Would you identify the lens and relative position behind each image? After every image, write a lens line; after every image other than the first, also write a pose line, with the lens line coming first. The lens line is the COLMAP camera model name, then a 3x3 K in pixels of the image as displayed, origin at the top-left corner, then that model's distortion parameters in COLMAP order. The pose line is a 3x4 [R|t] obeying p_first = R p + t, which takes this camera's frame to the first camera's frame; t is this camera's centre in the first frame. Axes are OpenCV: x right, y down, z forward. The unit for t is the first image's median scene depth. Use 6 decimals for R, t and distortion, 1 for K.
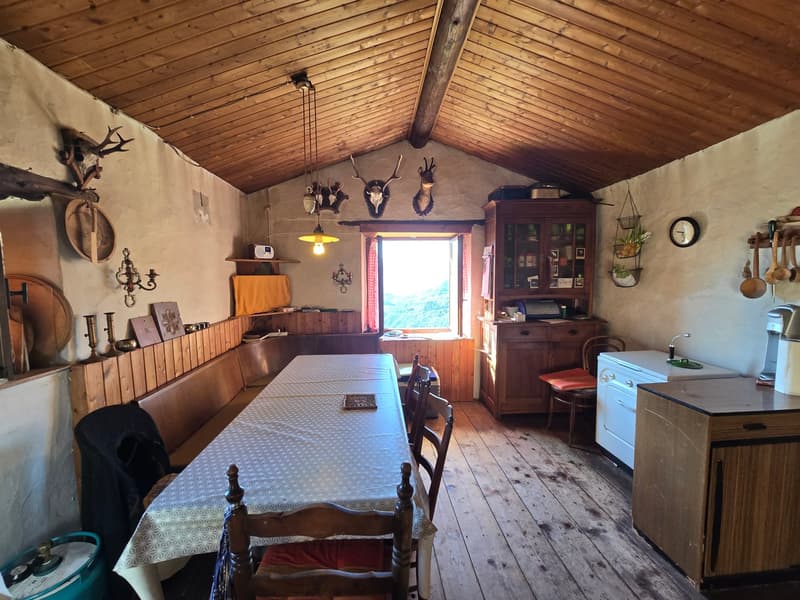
lens RADIAL K [[329.6, 0, 396.5], [0, 329.6, 303.6], [0, 0, 1]] dist [-0.000189, 0.000743]
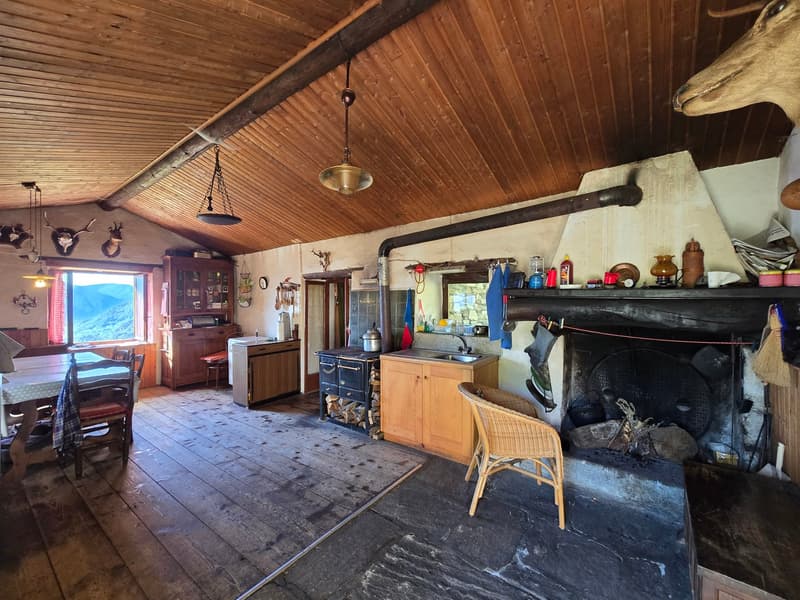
lens RADIAL K [[329.6, 0, 392.1], [0, 329.6, 303.0], [0, 0, 1]] dist [-0.000189, 0.000743]
pose [[0.662186, 0.005879, 0.749316, -0.196793], [0.056642, 0.996716, -0.057876, 0.080903], [-0.747196, 0.080768, 0.659678, -0.890898]]
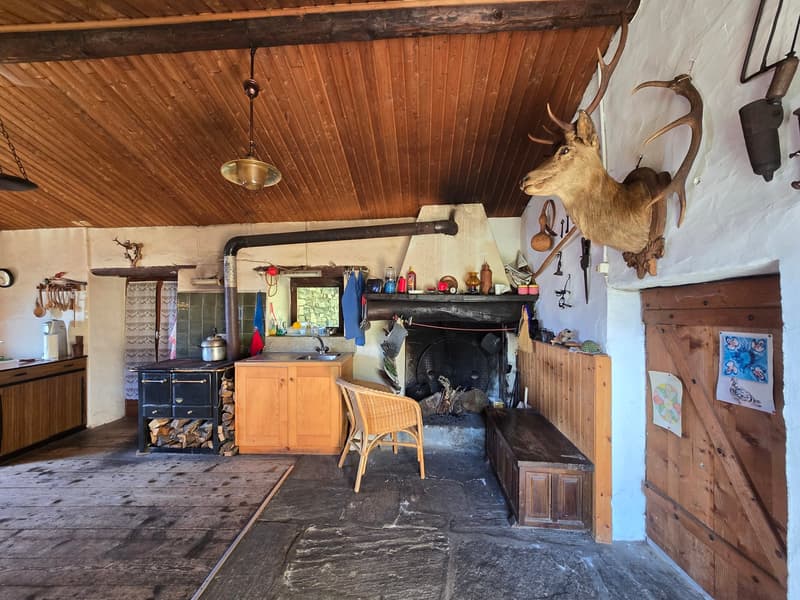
lens RADIAL K [[329.6, 0, 393.0], [0, 329.6, 304.0], [0, 0, 1]] dist [-0.000189, 0.000743]
pose [[0.128422, 0.016713, 0.991579, -0.329201], [0.084413, 0.996045, -0.027721, 0.078791], [-0.988121, 0.087262, 0.126504, -0.754875]]
